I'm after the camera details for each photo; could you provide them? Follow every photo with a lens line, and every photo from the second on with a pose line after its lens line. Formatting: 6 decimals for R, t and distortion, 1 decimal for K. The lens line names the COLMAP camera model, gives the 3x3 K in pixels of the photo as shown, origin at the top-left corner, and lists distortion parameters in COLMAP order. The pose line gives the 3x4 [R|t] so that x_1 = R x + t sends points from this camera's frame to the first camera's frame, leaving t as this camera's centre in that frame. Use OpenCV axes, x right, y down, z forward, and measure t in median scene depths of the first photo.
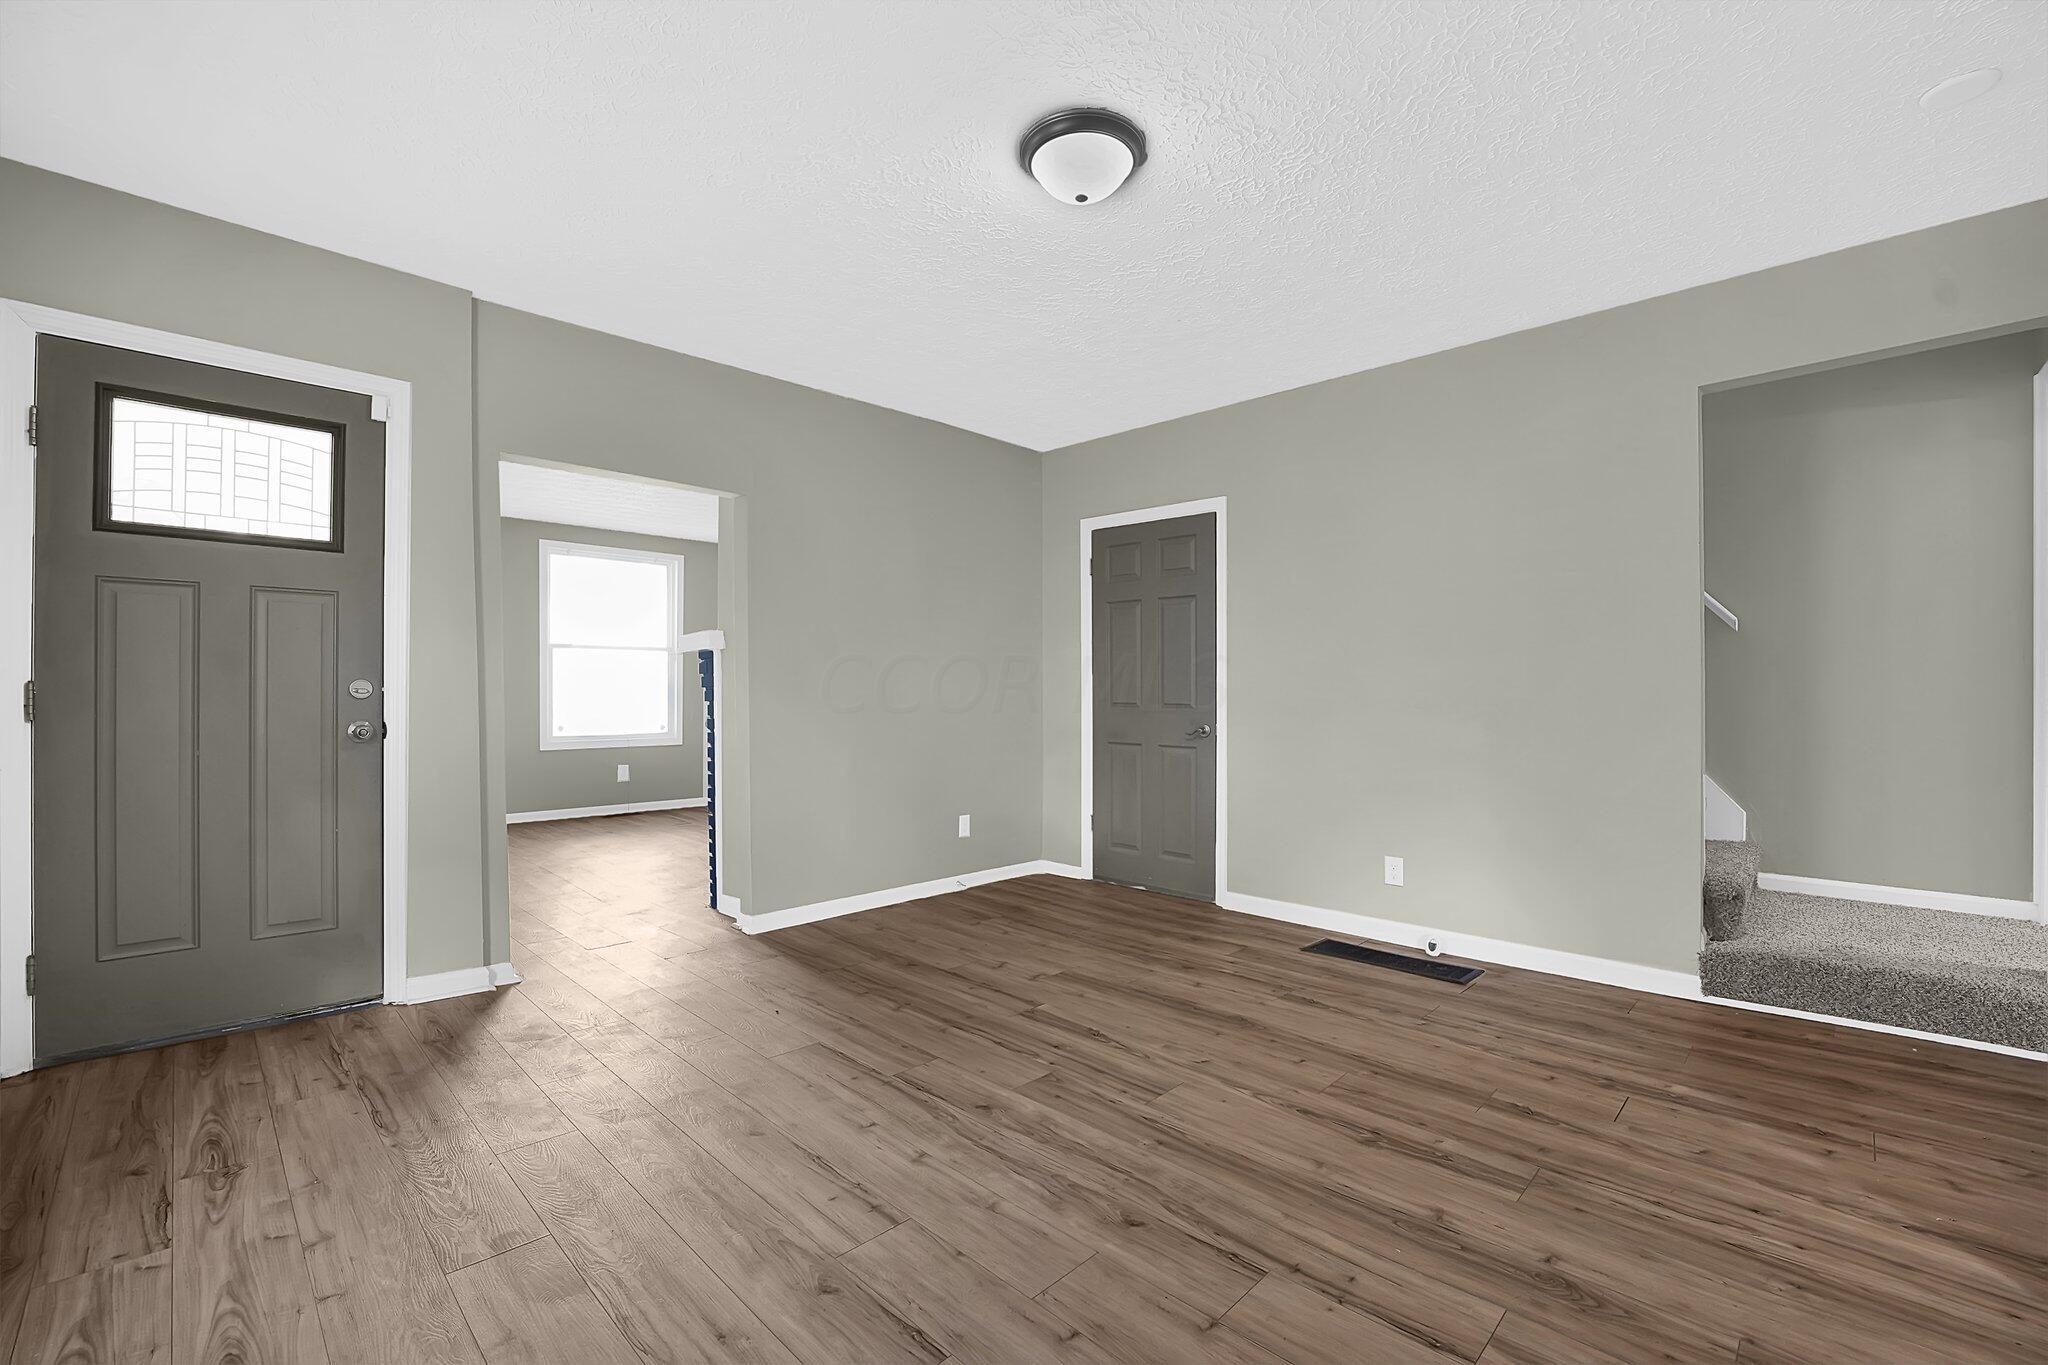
lens RADIAL K [[843.4, 0, 1020.5], [0, 843.4, 681.0], [0, 0, 1]] dist [-0.023073, 0.002824]
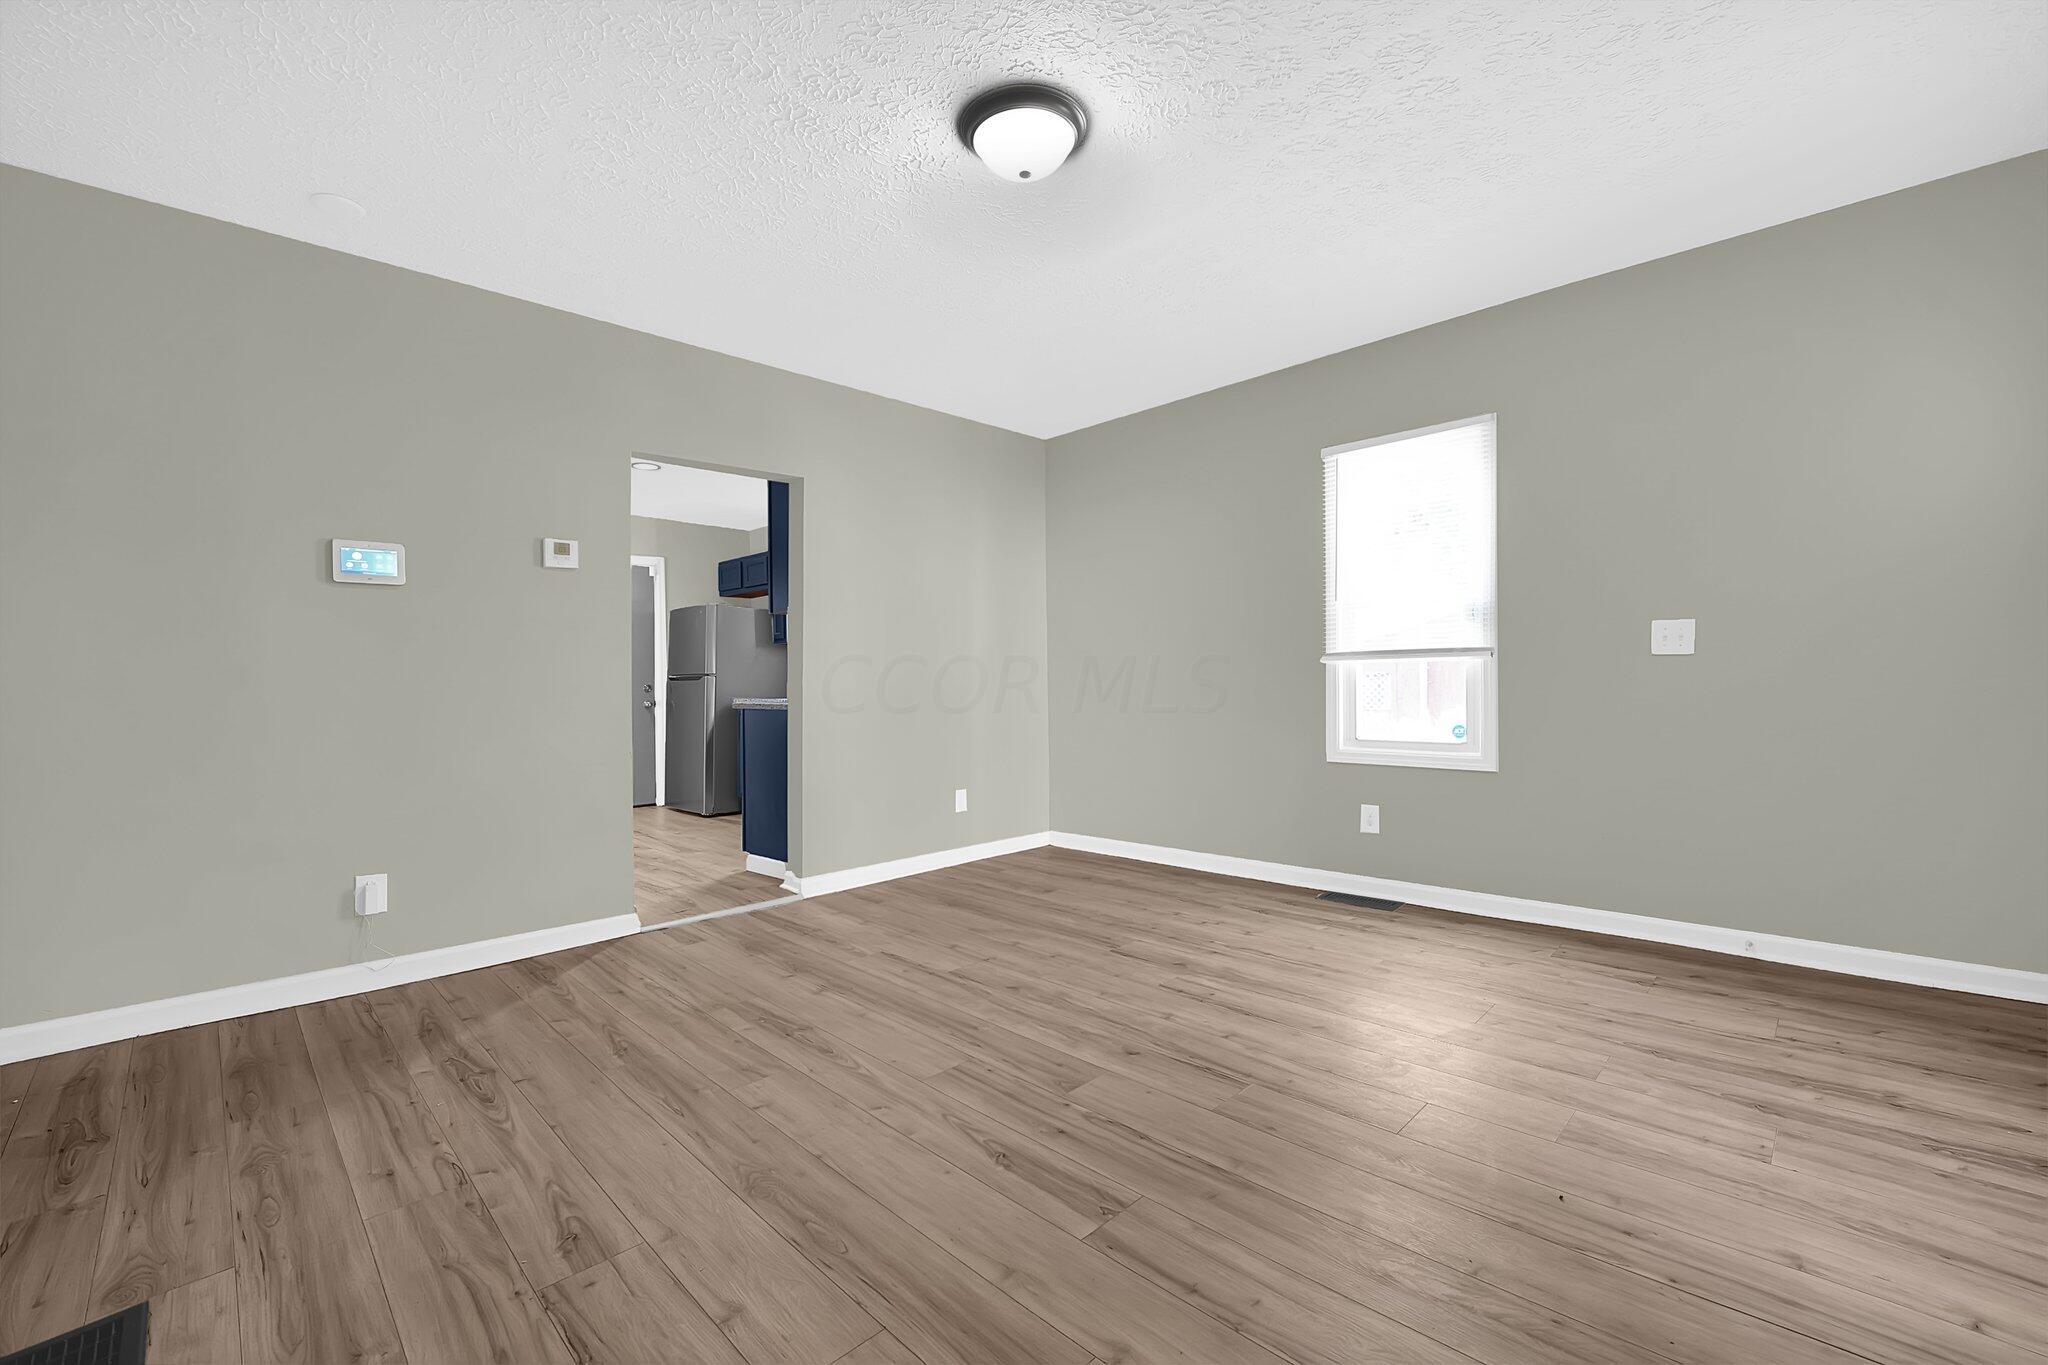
lens RADIAL K [[843.4, 0, 1026.8], [0, 843.4, 687.5], [0, 0, 1]] dist [-0.023073, 0.002824]
pose [[-0.999811, 0.019410, -0.001073, 0.079446], [0.019418, 0.999780, -0.007873, 0.068024], [0.000920, -0.007893, -0.999968, 2.088477]]
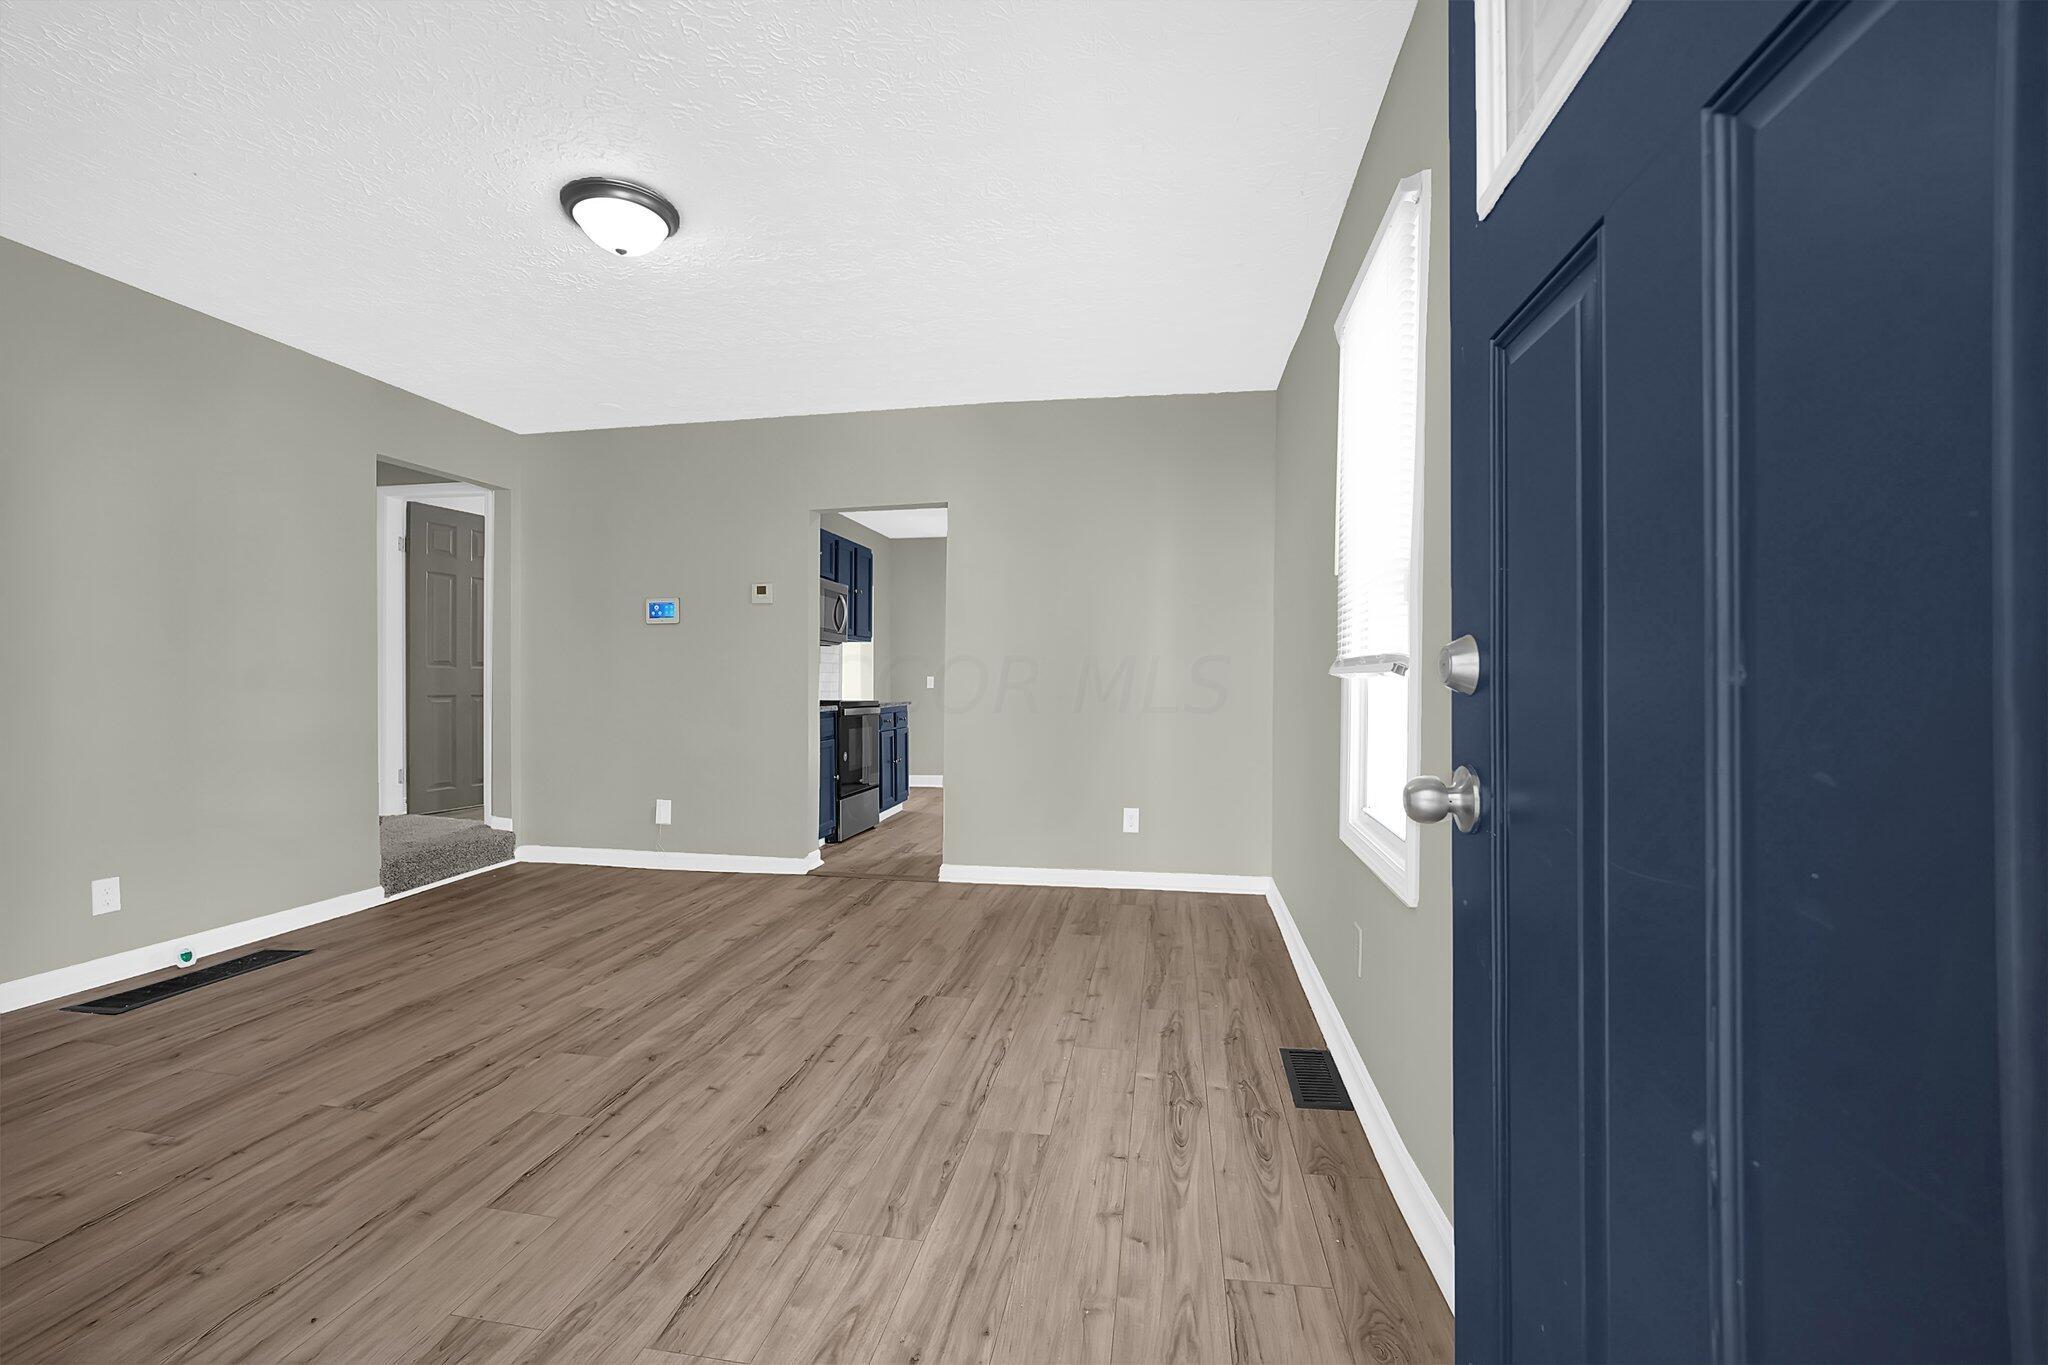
lens RADIAL K [[843.4, 0, 1020.9], [0, 843.4, 678.6], [0, 0, 1]] dist [-0.023073, 0.002824]
pose [[-0.566508, 0.005384, 0.824039, -1.224729], [-0.009349, 0.999872, -0.012960, 0.035257], [-0.824003, -0.015046, -0.566385, 1.257665]]
